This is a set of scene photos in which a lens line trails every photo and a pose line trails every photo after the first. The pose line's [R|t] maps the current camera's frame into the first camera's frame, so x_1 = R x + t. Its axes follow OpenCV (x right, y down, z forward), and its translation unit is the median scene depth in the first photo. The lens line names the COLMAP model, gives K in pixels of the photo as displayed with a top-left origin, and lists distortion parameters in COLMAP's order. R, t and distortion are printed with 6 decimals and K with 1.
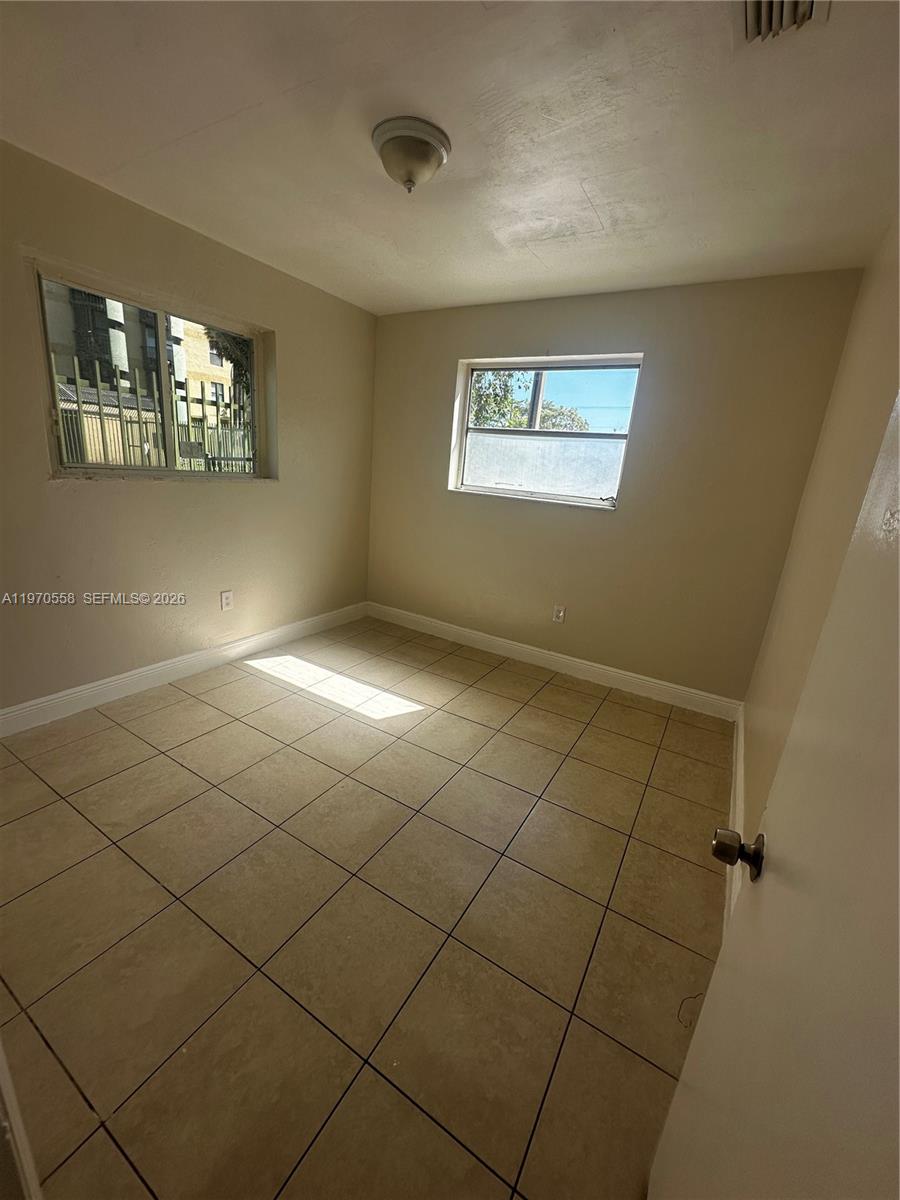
lens RADIAL K [[479.0, 0, 450.6], [0, 479.0, 601.0], [0, 0, 1]] dist [-0.005604, 0.000894]
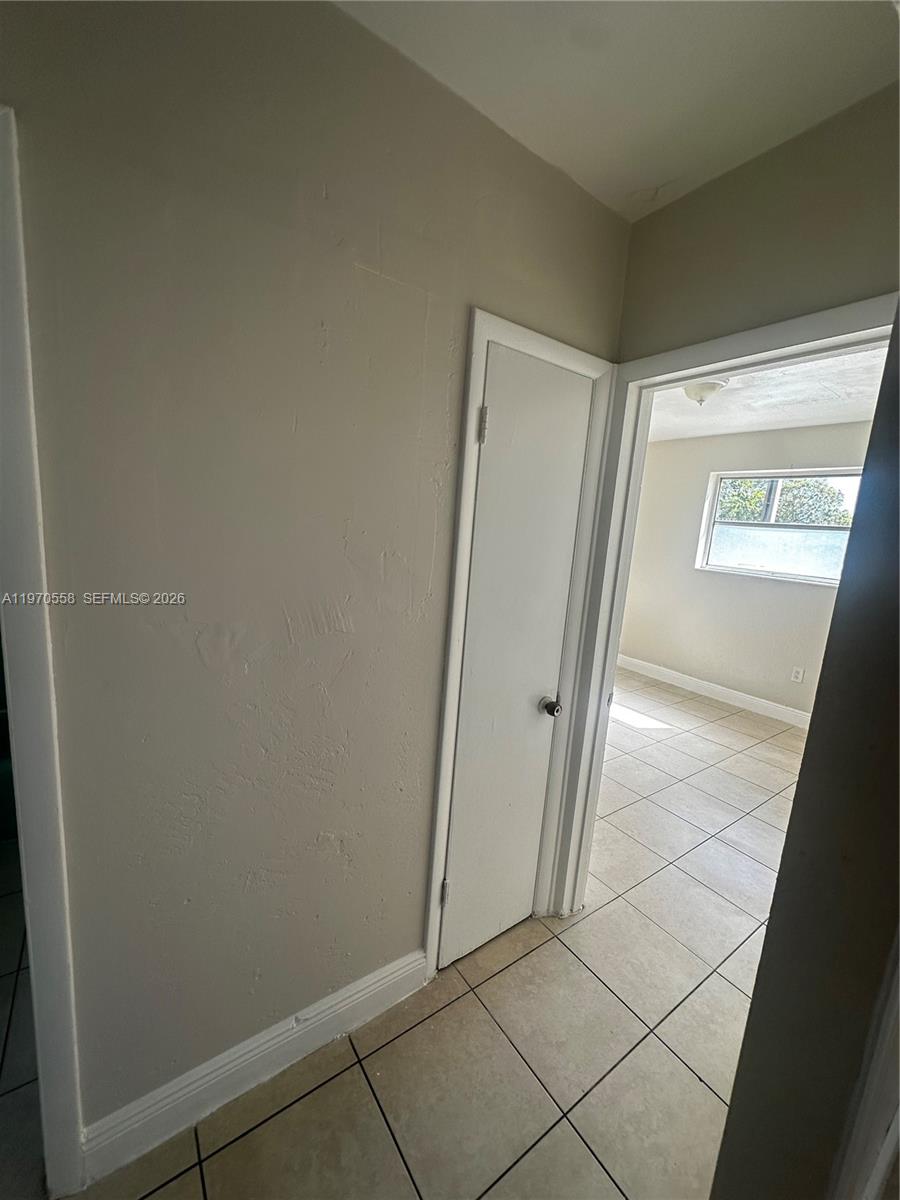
lens RADIAL K [[479.0, 0, 450.6], [0, 479.0, 601.0], [0, 0, 1]] dist [-0.005604, 0.000894]
pose [[0.914884, 0.051345, -0.400439, -0.088006], [-0.110061, 0.986030, -0.125026, 0.085073], [0.388425, 0.158457, 0.907754, -0.399958]]
